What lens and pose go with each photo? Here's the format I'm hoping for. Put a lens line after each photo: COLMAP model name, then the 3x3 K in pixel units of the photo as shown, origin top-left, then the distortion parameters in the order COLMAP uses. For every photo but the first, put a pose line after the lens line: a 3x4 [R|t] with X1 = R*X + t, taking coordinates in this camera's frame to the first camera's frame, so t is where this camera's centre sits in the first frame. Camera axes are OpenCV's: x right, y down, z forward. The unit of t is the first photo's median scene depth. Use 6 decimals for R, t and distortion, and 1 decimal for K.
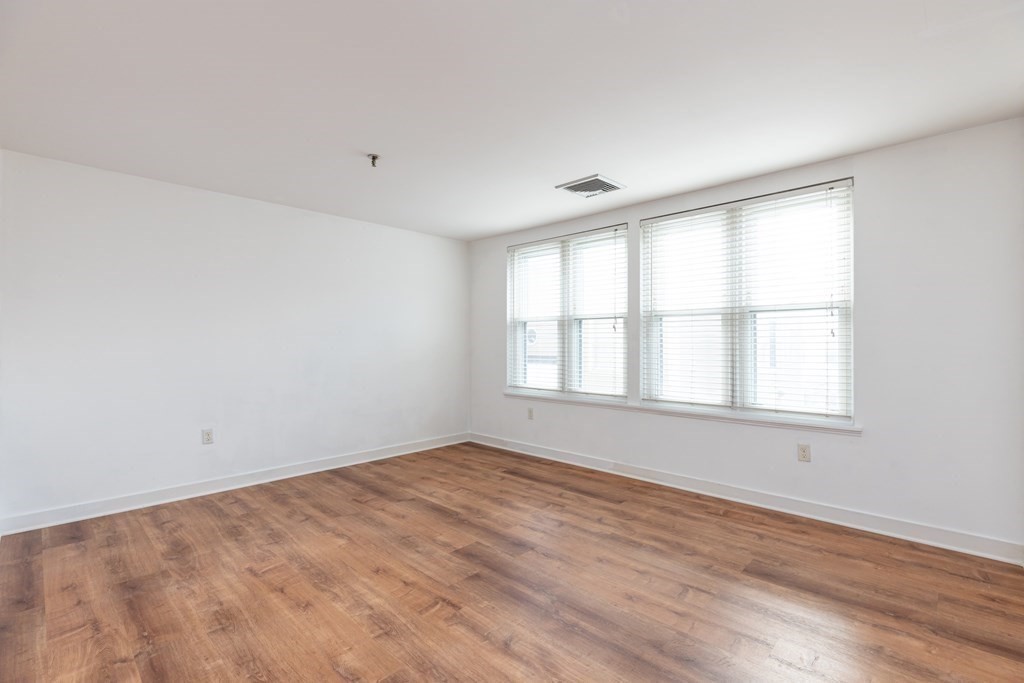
lens RADIAL K [[460.7, 0, 514.2], [0, 460.7, 345.3], [0, 0, 1]] dist [0.006601, -0.000506]
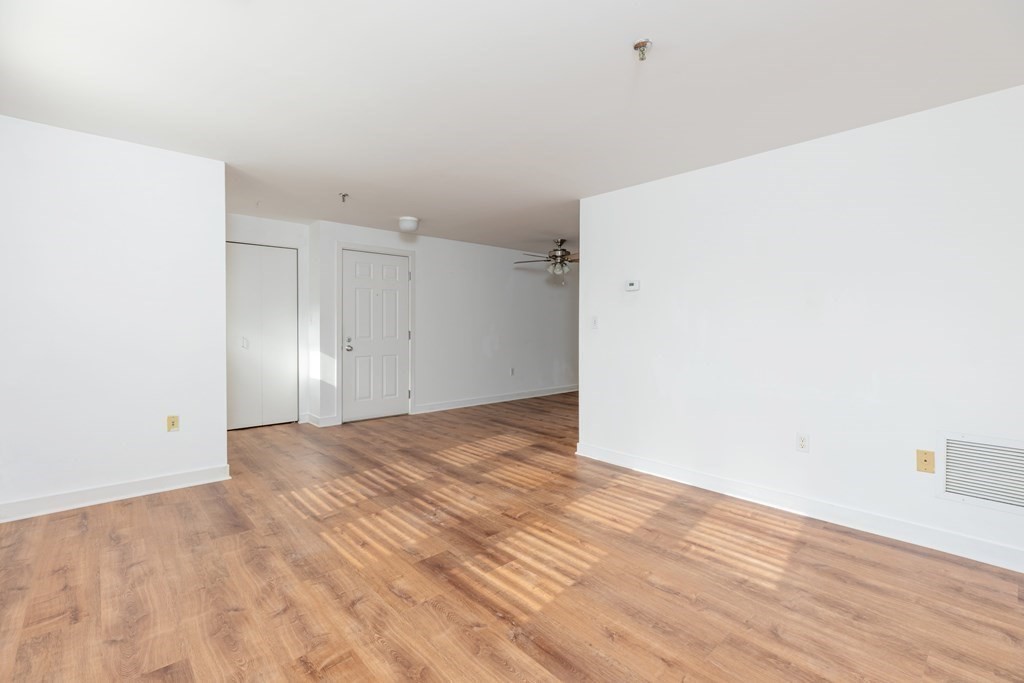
lens RADIAL K [[460.7, 0, 517.4], [0, 460.7, 323.7], [0, 0, 1]] dist [0.006601, -0.000506]
pose [[-0.998441, -0.006347, 0.055449, -0.156985], [-0.006363, 0.999980, -0.000105, -0.007620], [-0.055448, -0.000458, -0.998461, 1.581898]]
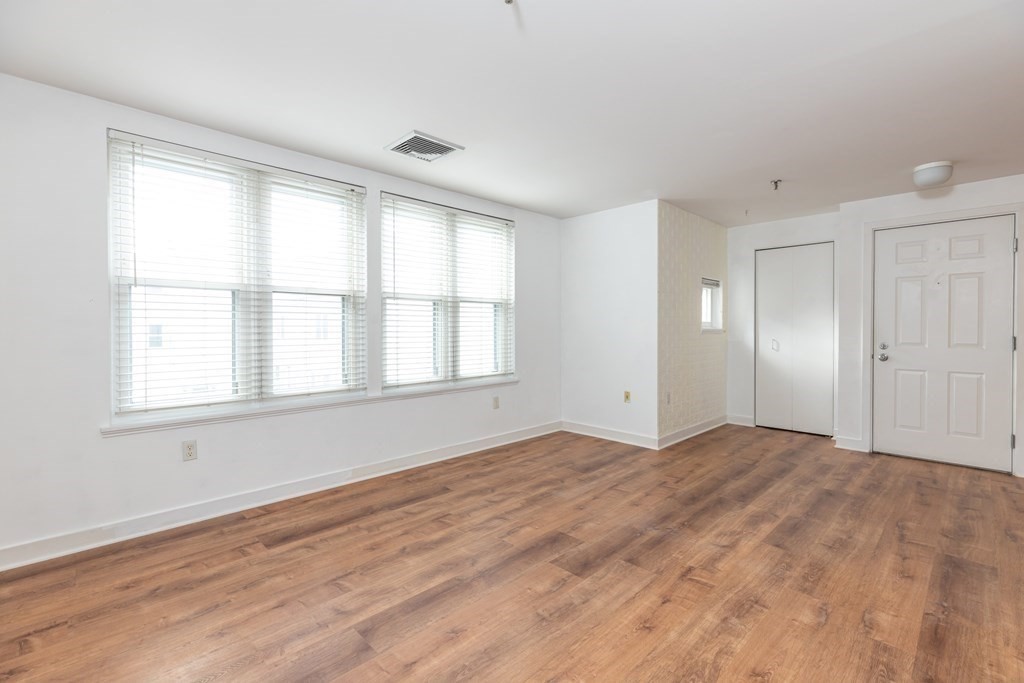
lens RADIAL K [[460.7, 0, 505.2], [0, 460.7, 335.7], [0, 0, 1]] dist [0.006601, -0.000506]
pose [[0.032634, -0.020280, 0.999262, -0.806485], [0.003291, 0.999791, 0.020183, -0.004896], [-0.999462, 0.002630, 0.032694, 0.925935]]
